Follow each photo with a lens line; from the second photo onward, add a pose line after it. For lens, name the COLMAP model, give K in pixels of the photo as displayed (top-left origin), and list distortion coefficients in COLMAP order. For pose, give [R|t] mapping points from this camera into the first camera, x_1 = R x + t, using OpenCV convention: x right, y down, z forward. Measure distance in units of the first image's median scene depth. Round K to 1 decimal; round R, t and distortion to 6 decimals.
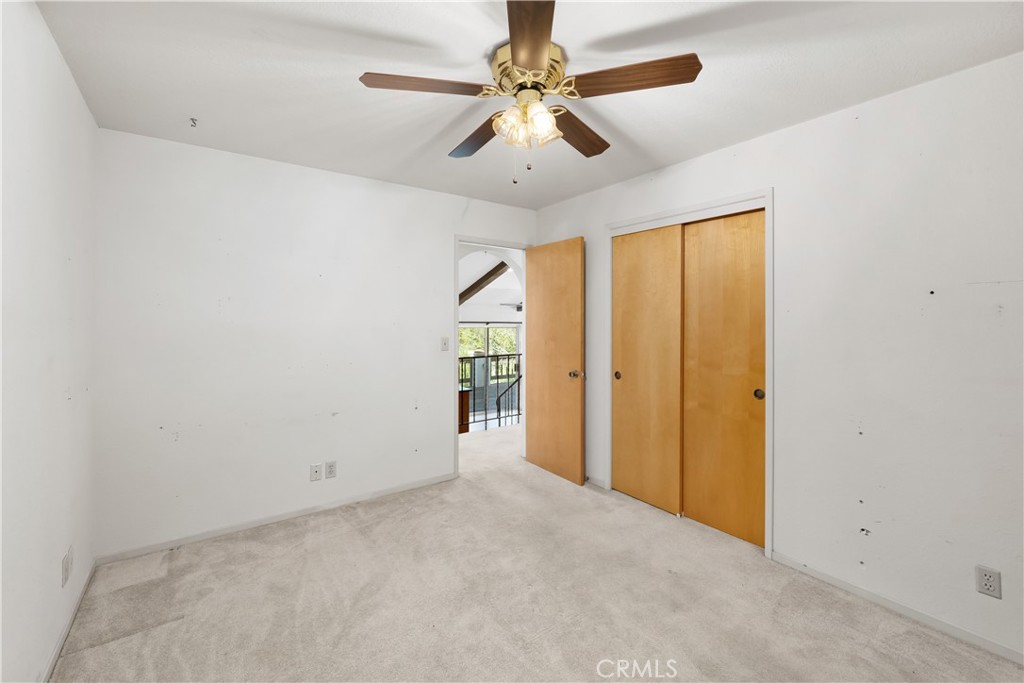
lens RADIAL K [[404.3, 0, 514.7], [0, 404.3, 316.6], [0, 0, 1]] dist [-0.000895, -0.000080]
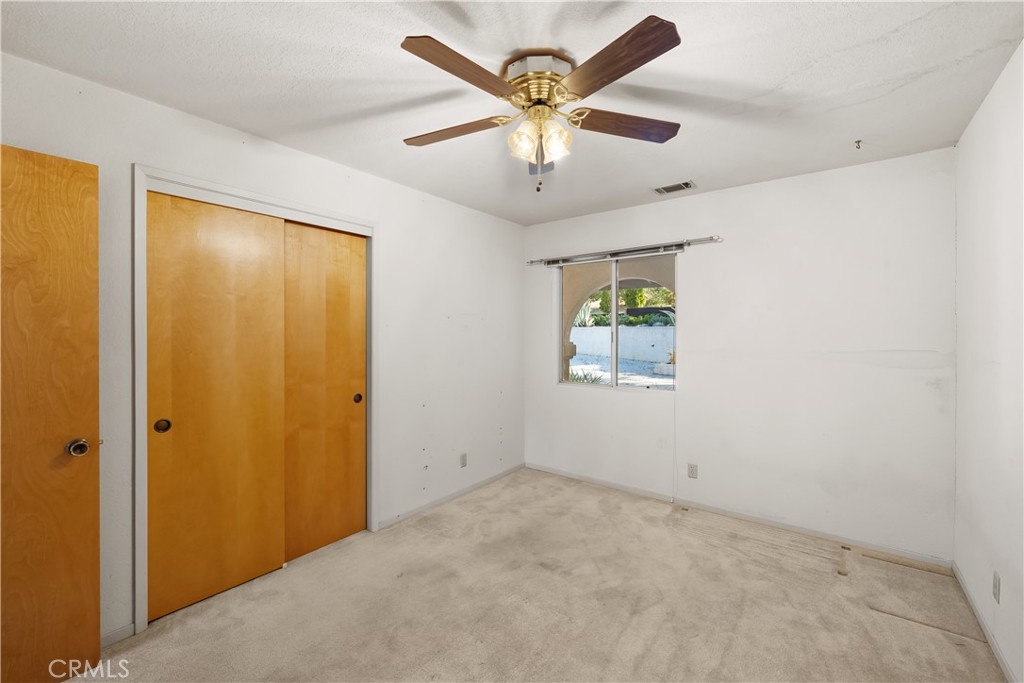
lens RADIAL K [[413.9, 0, 508.9], [0, 413.9, 336.7], [0, 0, 1]] dist [-0.001701, -0.000089]
pose [[-0.237923, -0.006422, 0.971263, -0.560345], [0.000131, 0.999978, 0.006644, 0.010387], [-0.971284, 0.001708, -0.237917, 0.780118]]
